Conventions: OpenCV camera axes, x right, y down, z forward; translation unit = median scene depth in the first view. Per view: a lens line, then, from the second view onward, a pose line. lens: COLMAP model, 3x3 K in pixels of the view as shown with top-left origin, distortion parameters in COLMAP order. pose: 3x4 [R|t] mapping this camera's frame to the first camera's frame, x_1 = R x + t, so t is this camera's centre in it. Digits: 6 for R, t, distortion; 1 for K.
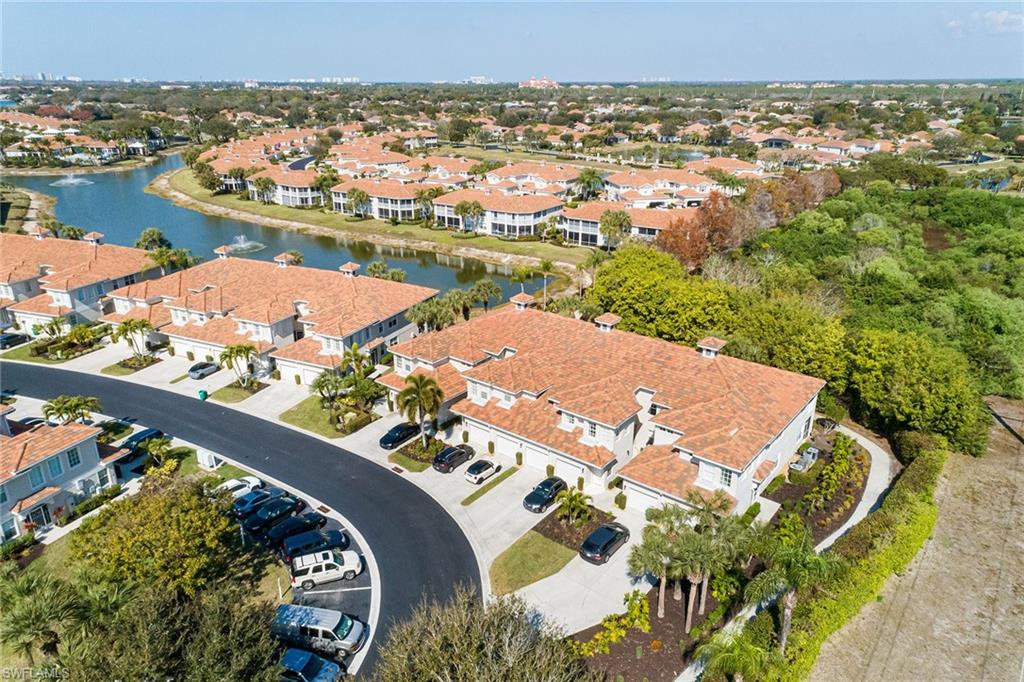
lens RADIAL K [[669.7, 0, 513.9], [0, 669.7, 339.6], [0, 0, 1]] dist [0.024572, 0.002809]
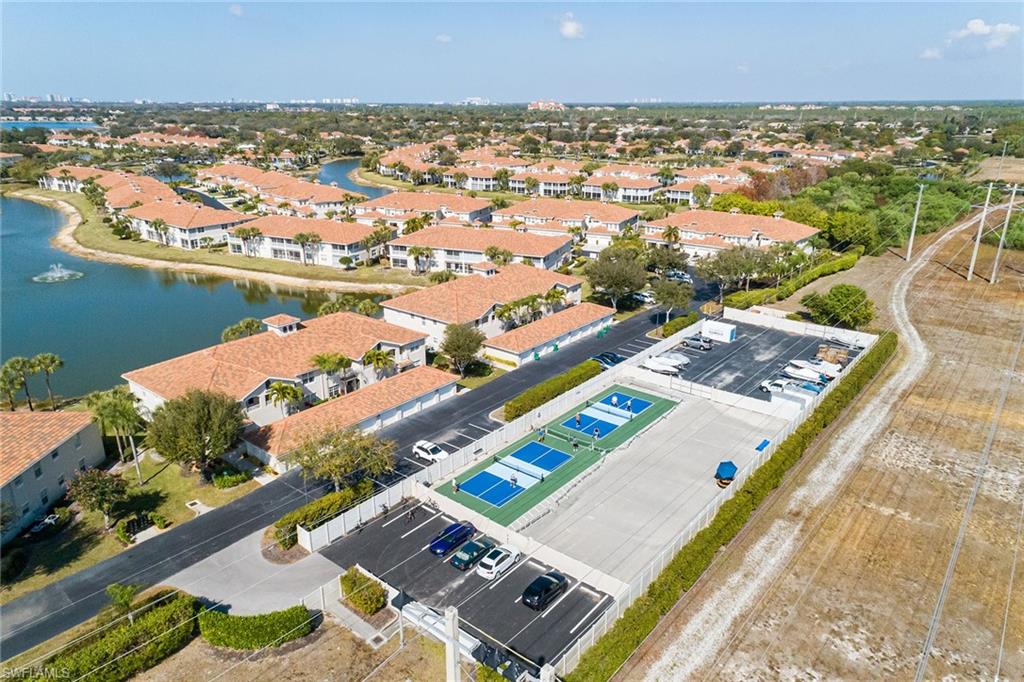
lens RADIAL K [[669.7, 0, 516.8], [0, 669.7, 347.4], [0, 0, 1]] dist [0.024572, 0.002809]
pose [[0.999874, -0.005341, 0.014943, -0.298705], [0.005588, 0.999847, -0.016576, 0.216933], [-0.014853, 0.016657, 0.999751, -0.625808]]
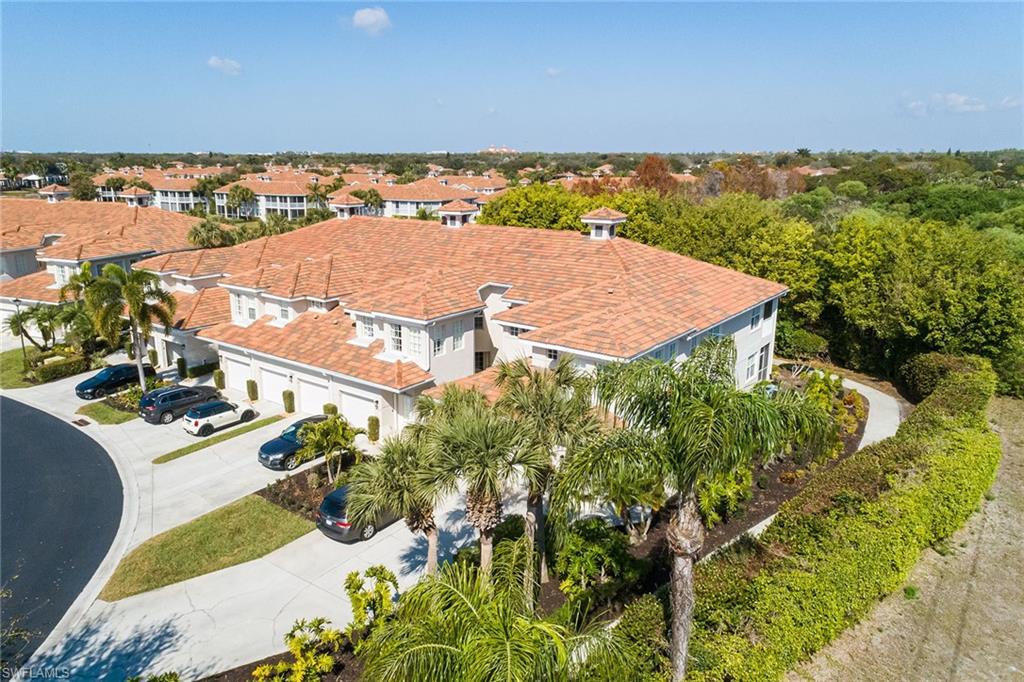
lens RADIAL K [[707.8, 0, 488.3], [0, 707.8, 323.4], [0, 0, 1]] dist [0.025664, -0.004242]
pose [[0.999879, -0.004710, 0.014796, 0.065347], [0.006678, 0.990698, -0.135916, 0.072062], [-0.014018, 0.135998, 0.990610, 0.132172]]
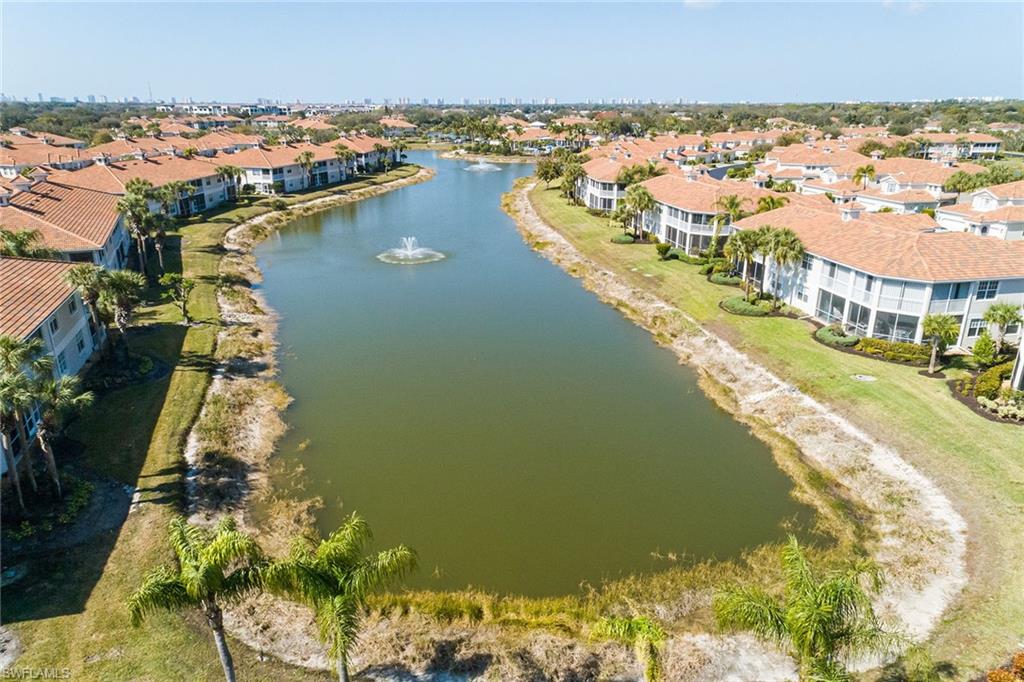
lens RADIAL K [[669.7, 0, 512.4], [0, 669.7, 337.3], [0, 0, 1]] dist [0.024572, 0.002809]
pose [[0.686104, 0.236954, -0.687833, 0.111492], [-0.260557, 0.962787, 0.071773, -0.116572], [0.679243, 0.129976, 0.722312, 0.540432]]
